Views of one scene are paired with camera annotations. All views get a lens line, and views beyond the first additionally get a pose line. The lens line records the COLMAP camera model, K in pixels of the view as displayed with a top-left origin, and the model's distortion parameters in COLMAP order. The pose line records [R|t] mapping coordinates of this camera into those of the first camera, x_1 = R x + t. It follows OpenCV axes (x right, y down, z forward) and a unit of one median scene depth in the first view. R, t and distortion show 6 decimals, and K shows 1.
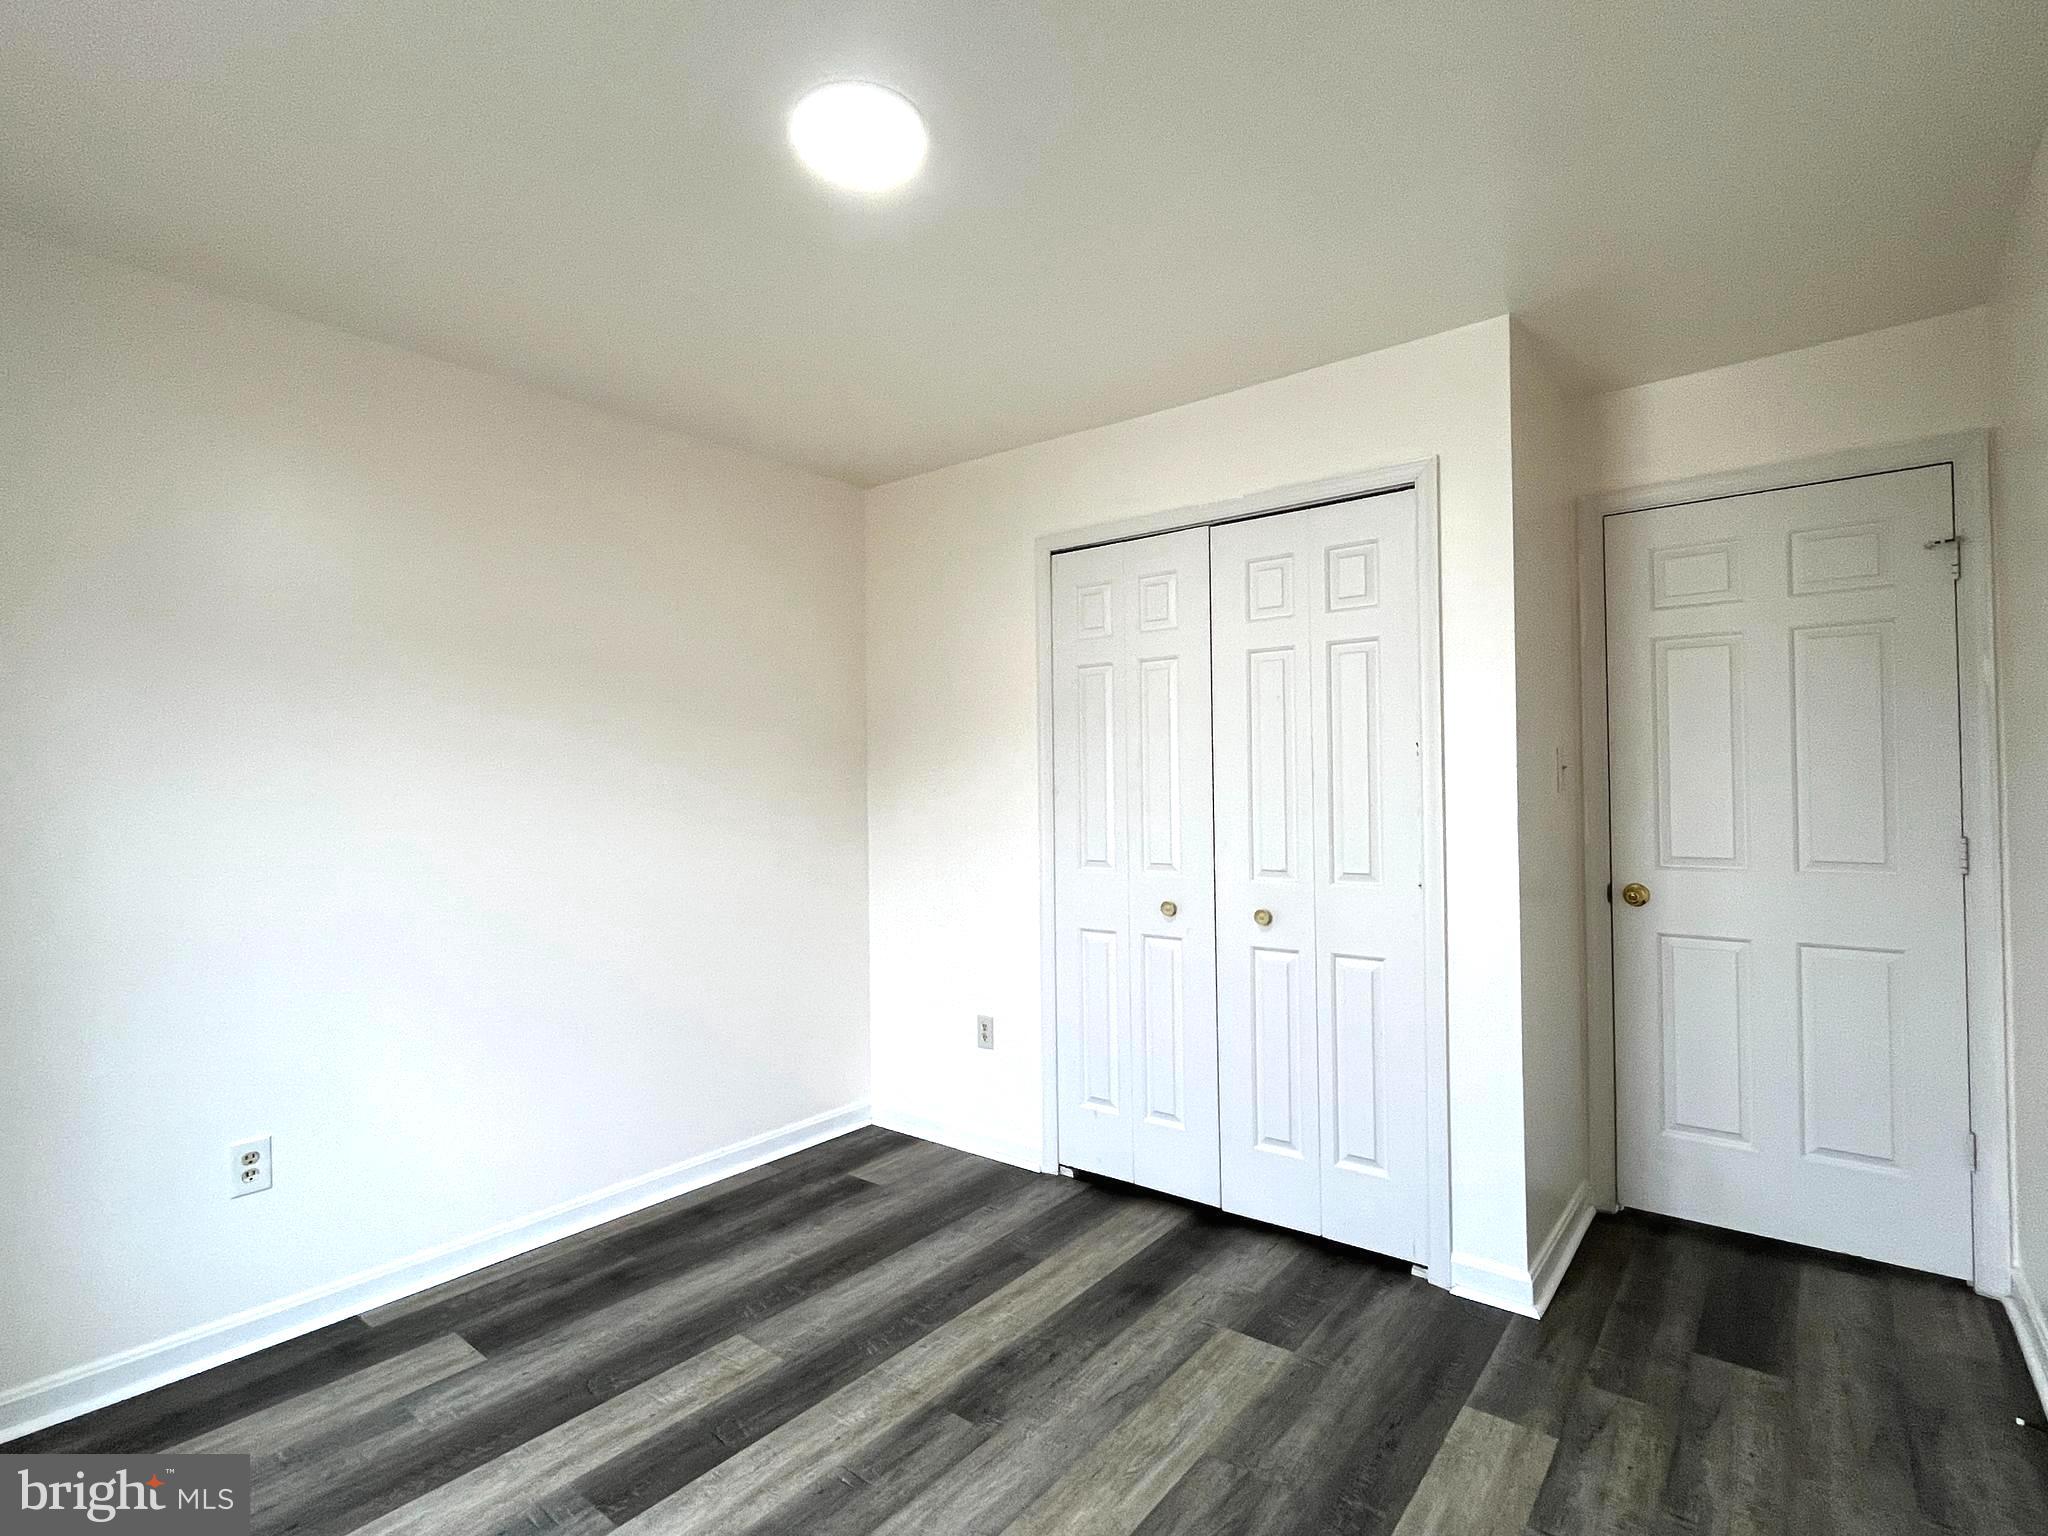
lens RADIAL K [[957.2, 0, 1033.9], [0, 957.2, 766.9], [0, 0, 1]] dist [-0.000507, 0.000369]
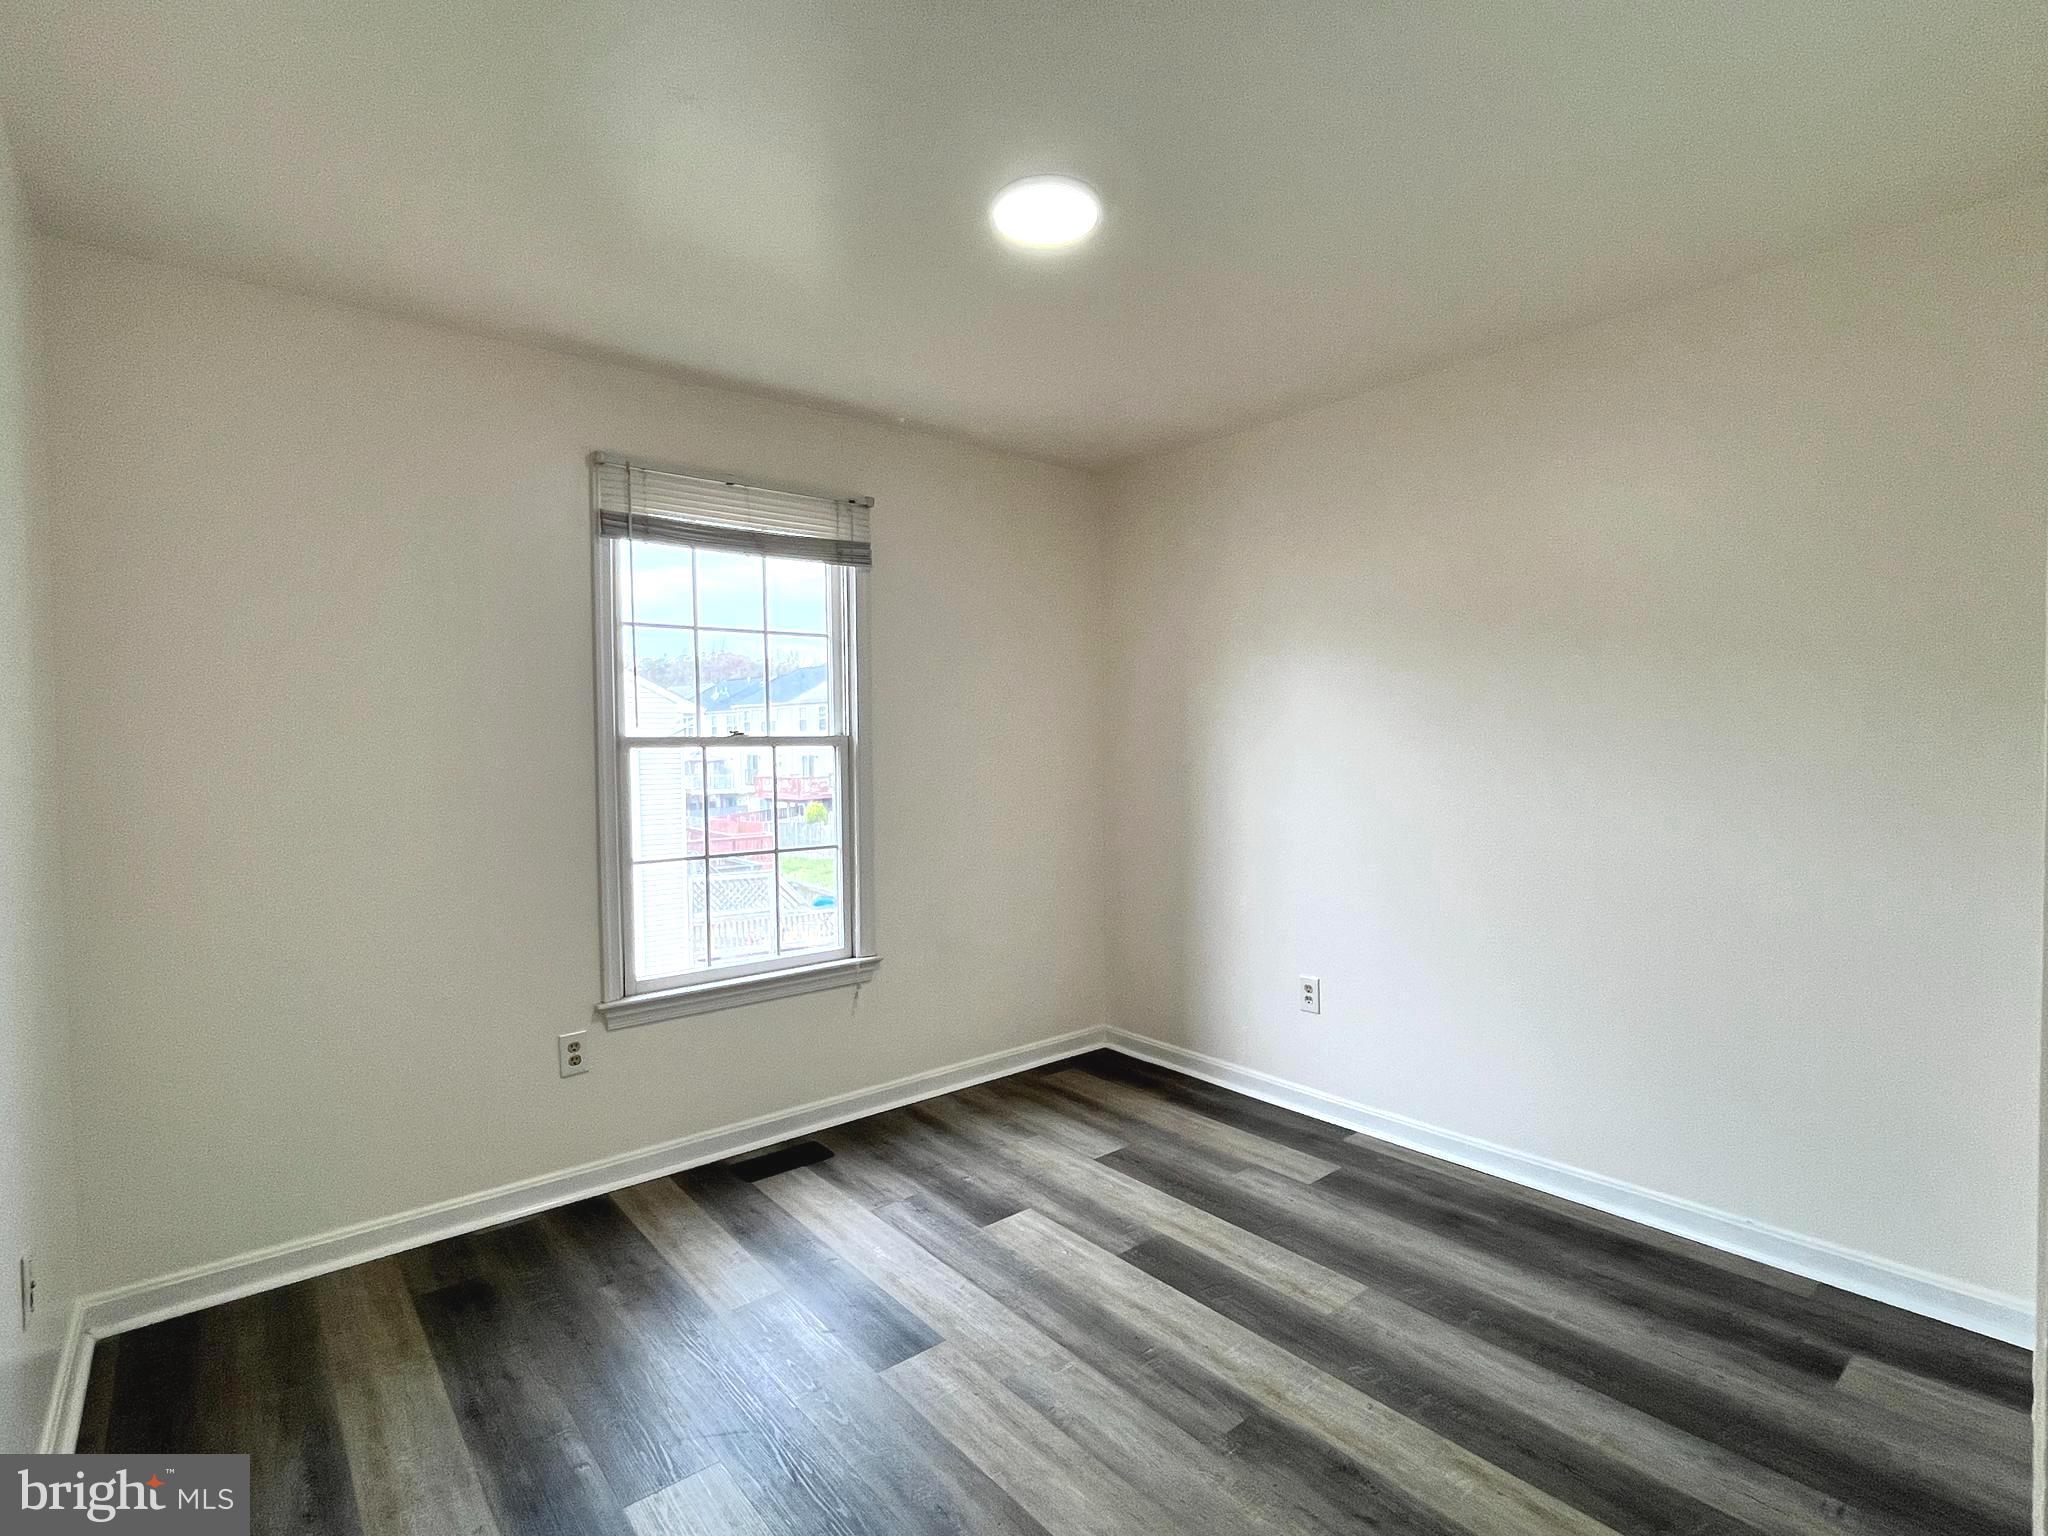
lens RADIAL K [[957.2, 0, 1024.6], [0, 957.2, 787.4], [0, 0, 1]] dist [-0.000507, 0.000369]
pose [[-0.168106, 0.060285, -0.983924, 0.750787], [0.030606, 0.997966, 0.055917, -0.007555], [0.985294, -0.020714, -0.169609, 0.852880]]
